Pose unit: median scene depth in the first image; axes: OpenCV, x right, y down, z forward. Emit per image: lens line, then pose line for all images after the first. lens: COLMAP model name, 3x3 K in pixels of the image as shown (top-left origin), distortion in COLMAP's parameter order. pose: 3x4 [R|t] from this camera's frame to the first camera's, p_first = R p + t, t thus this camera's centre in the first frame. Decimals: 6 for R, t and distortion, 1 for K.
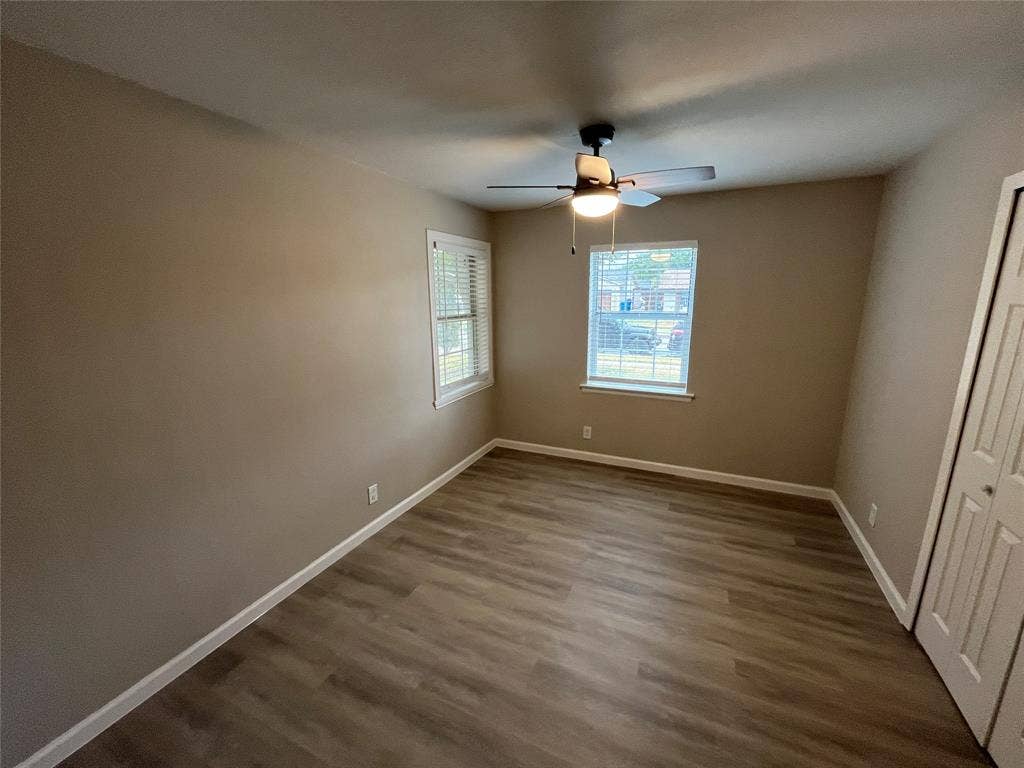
lens RADIAL K [[414.1, 0, 512.0], [0, 414.1, 384.0], [0, 0, 1]] dist [-0.001357, -0.000096]
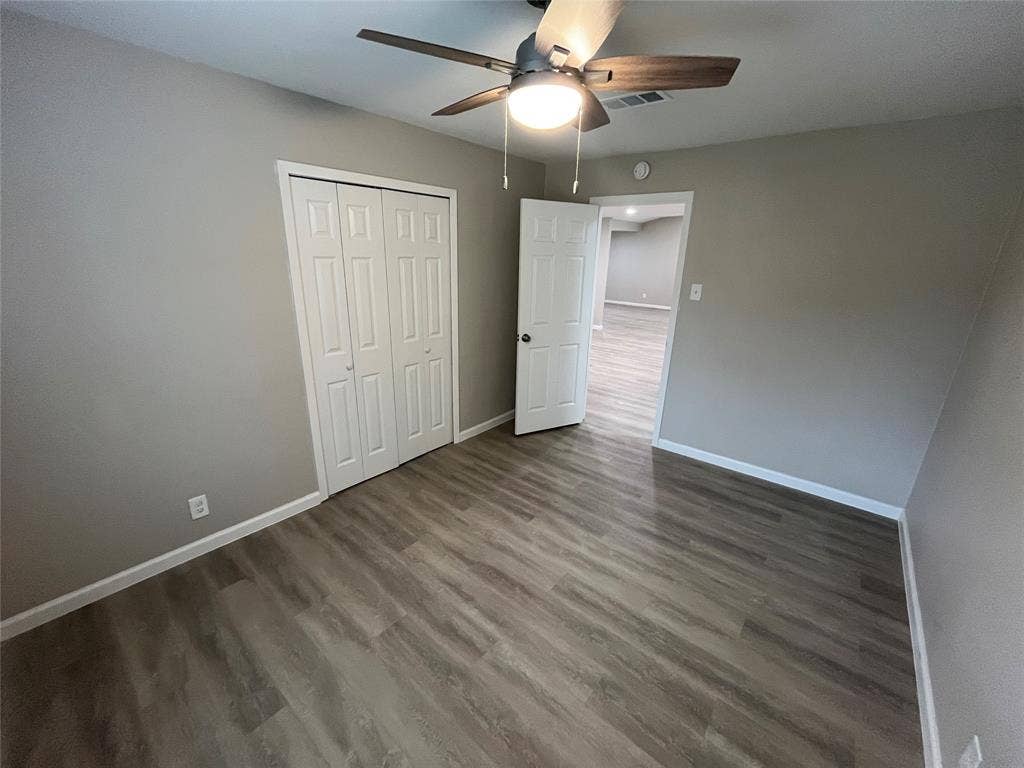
lens RADIAL K [[414.1, 0, 512.0], [0, 414.1, 384.0], [0, 0, 1]] dist [-0.001357, -0.000096]
pose [[-0.964656, -0.102558, 0.242736, 0.056000], [0.032130, 0.868503, 0.494641, -0.348825], [-0.261546, 0.484958, -0.834512, 1.580925]]
